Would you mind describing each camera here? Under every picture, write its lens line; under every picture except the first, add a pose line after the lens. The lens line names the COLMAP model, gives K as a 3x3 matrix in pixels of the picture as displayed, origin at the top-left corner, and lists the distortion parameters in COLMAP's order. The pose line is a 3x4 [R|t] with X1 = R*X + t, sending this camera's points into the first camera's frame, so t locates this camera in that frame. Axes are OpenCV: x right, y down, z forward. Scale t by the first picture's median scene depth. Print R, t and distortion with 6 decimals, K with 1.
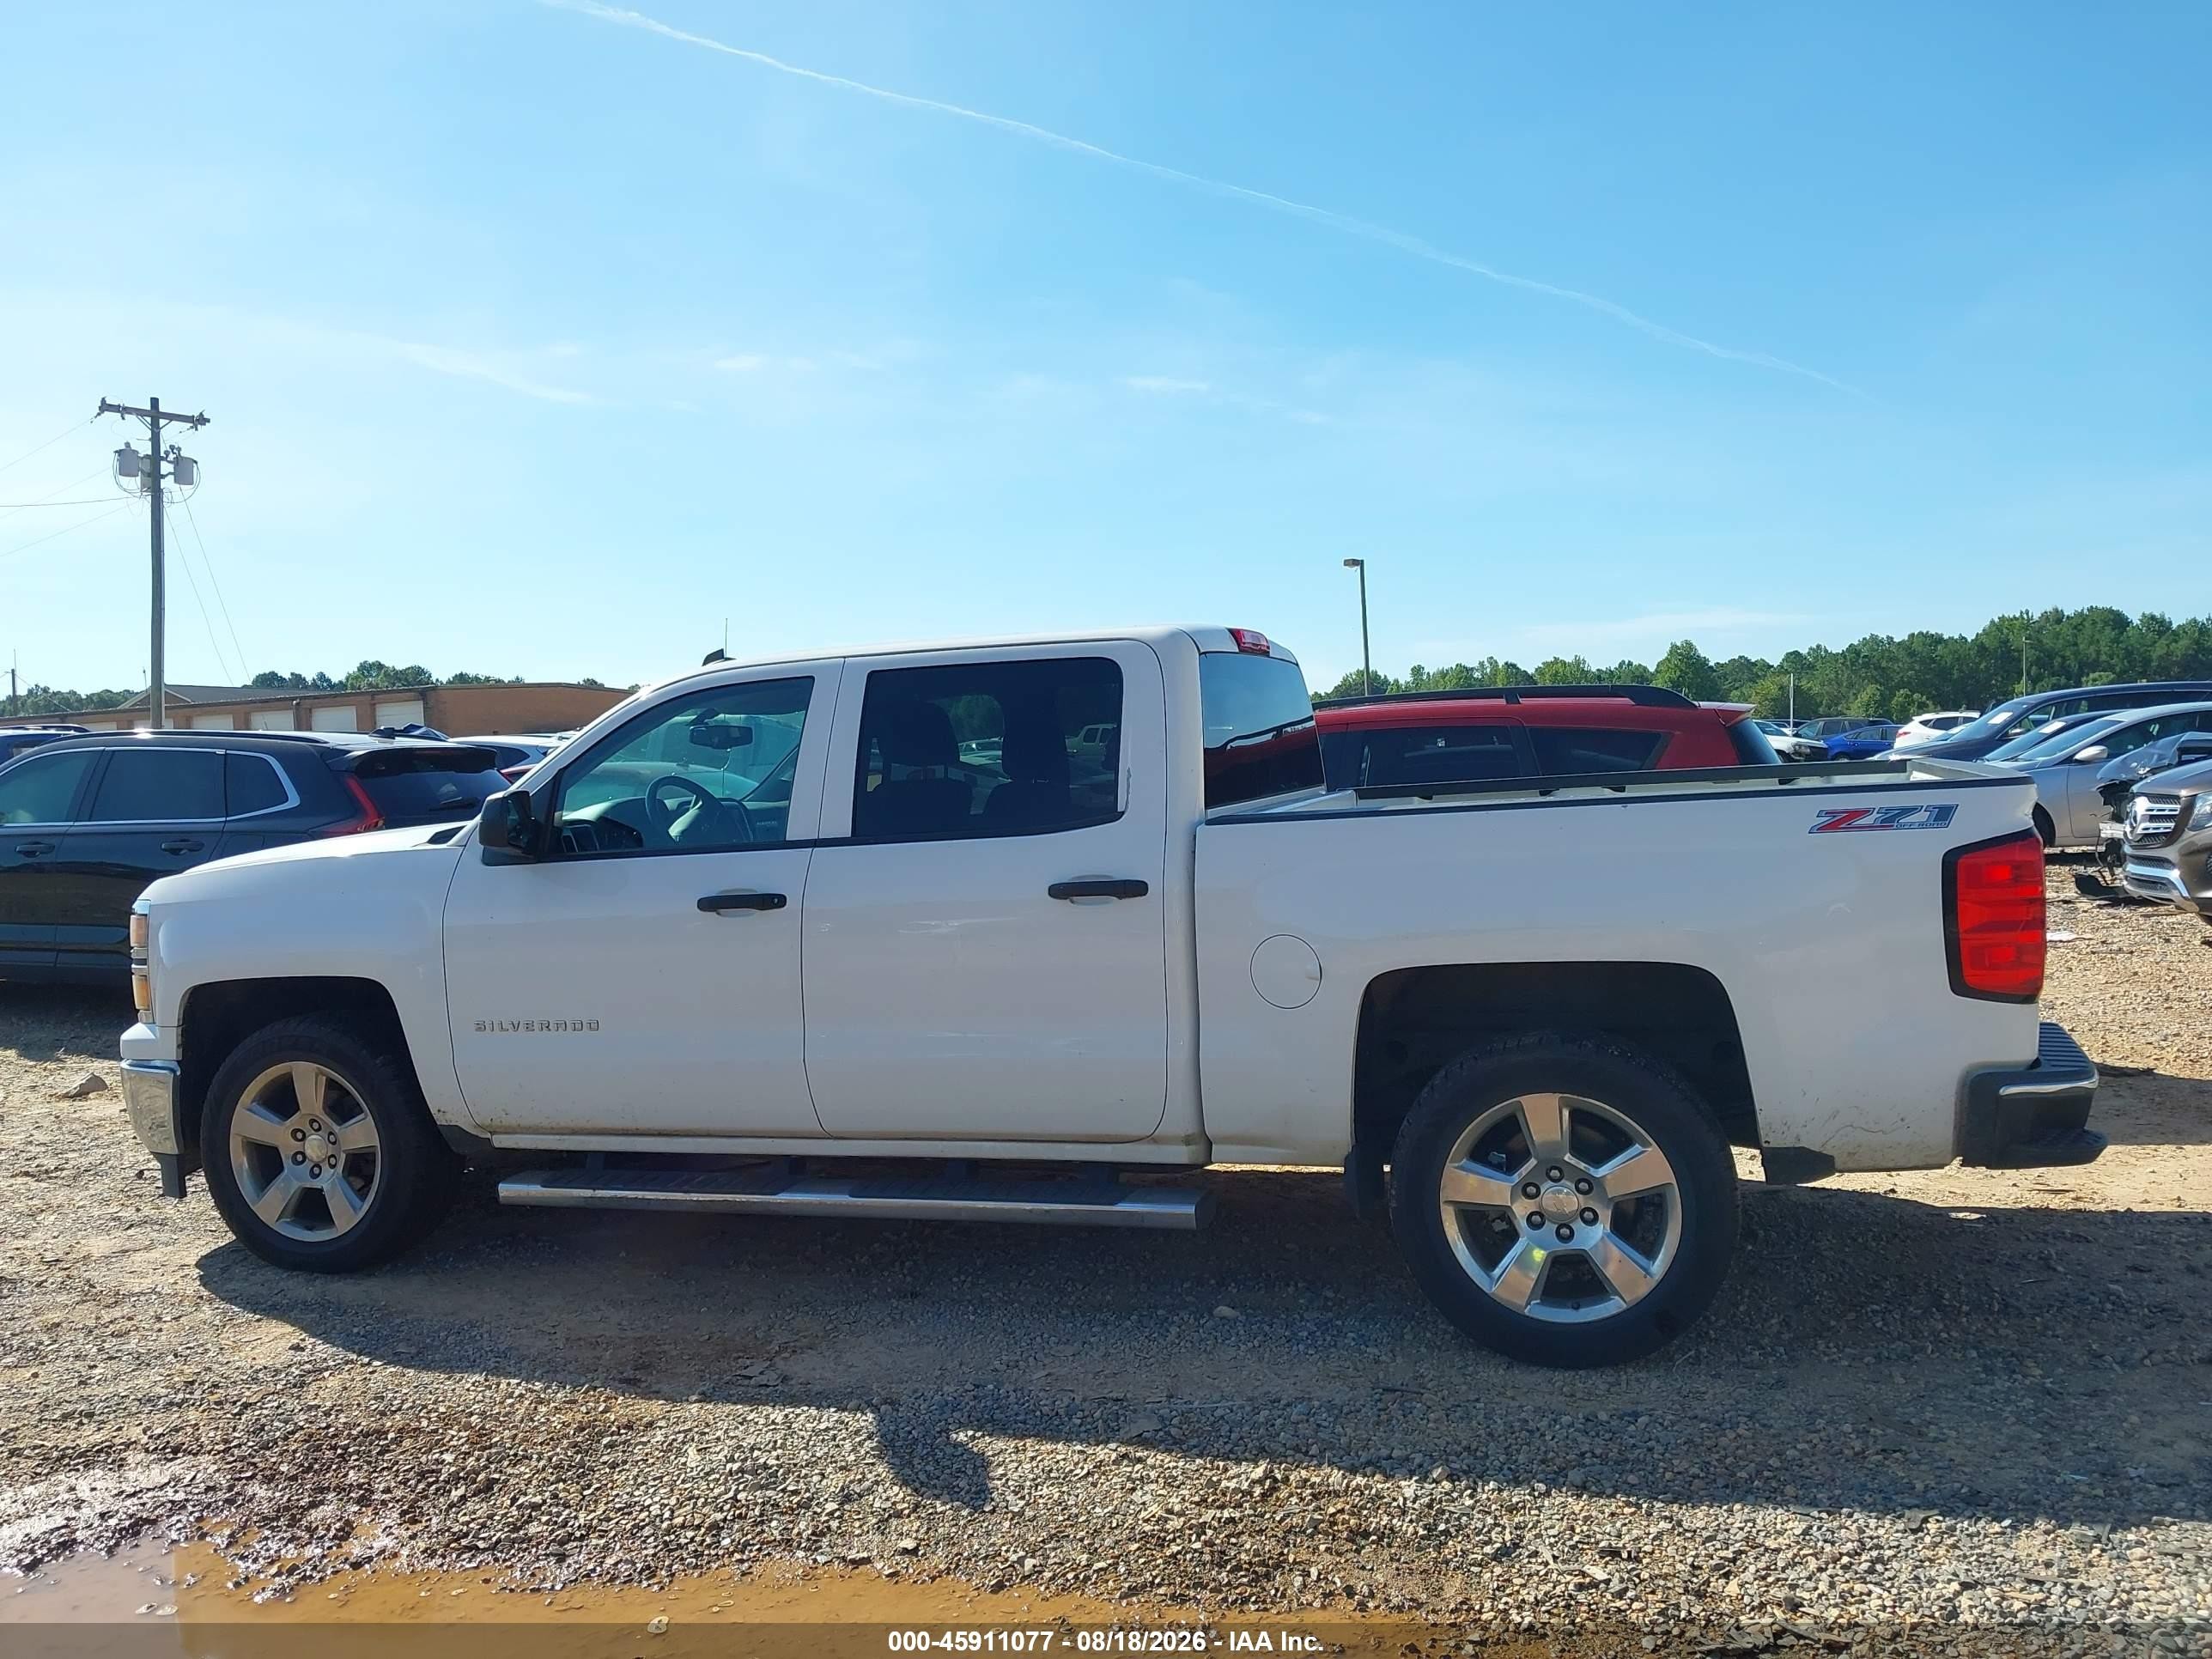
lens RADIAL K [[1776.4, 0, 1106.0], [0, 1776.4, 829.5], [0, 0, 1]] dist [0.022605, -0.009993]
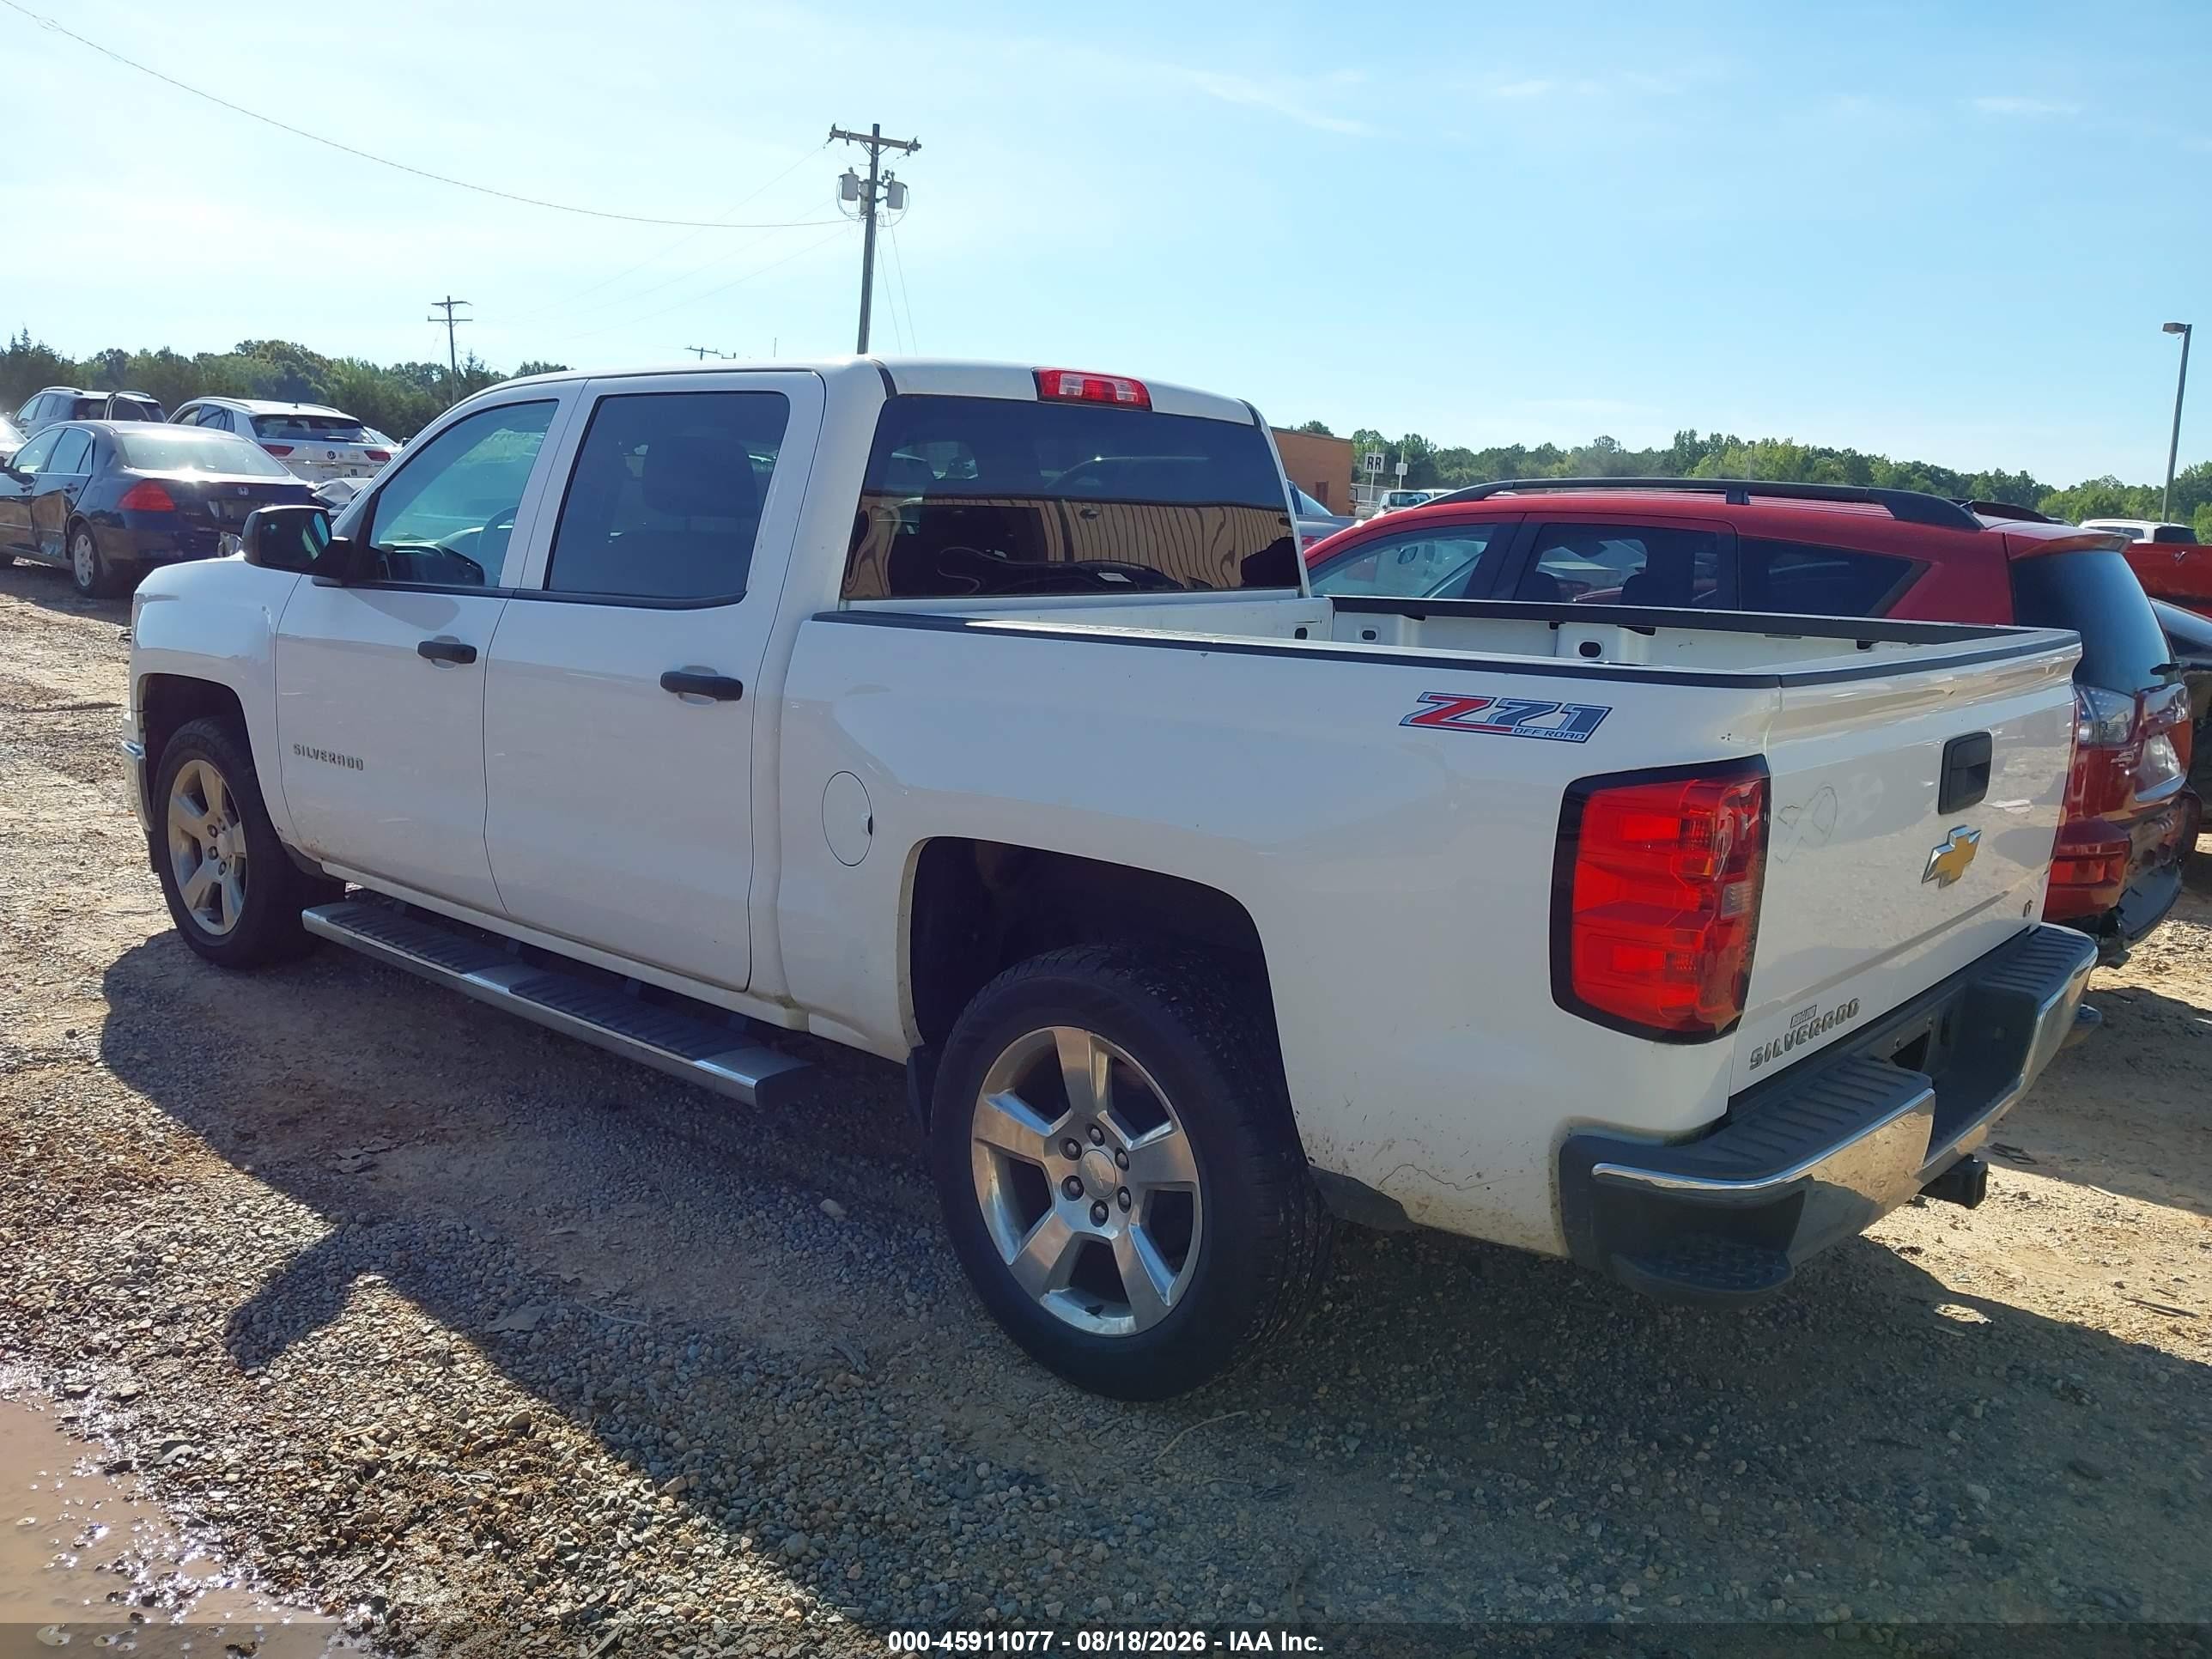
lens RADIAL K [[1776.4, 0, 1106.0], [0, 1776.4, 829.5], [0, 0, 1]] dist [0.022605, -0.009993]
pose [[0.914118, 0.147853, -0.377527, 0.486794], [-0.094933, 0.983306, 0.155234, -0.045591], [0.394177, -0.106063, 0.912894, 0.314397]]
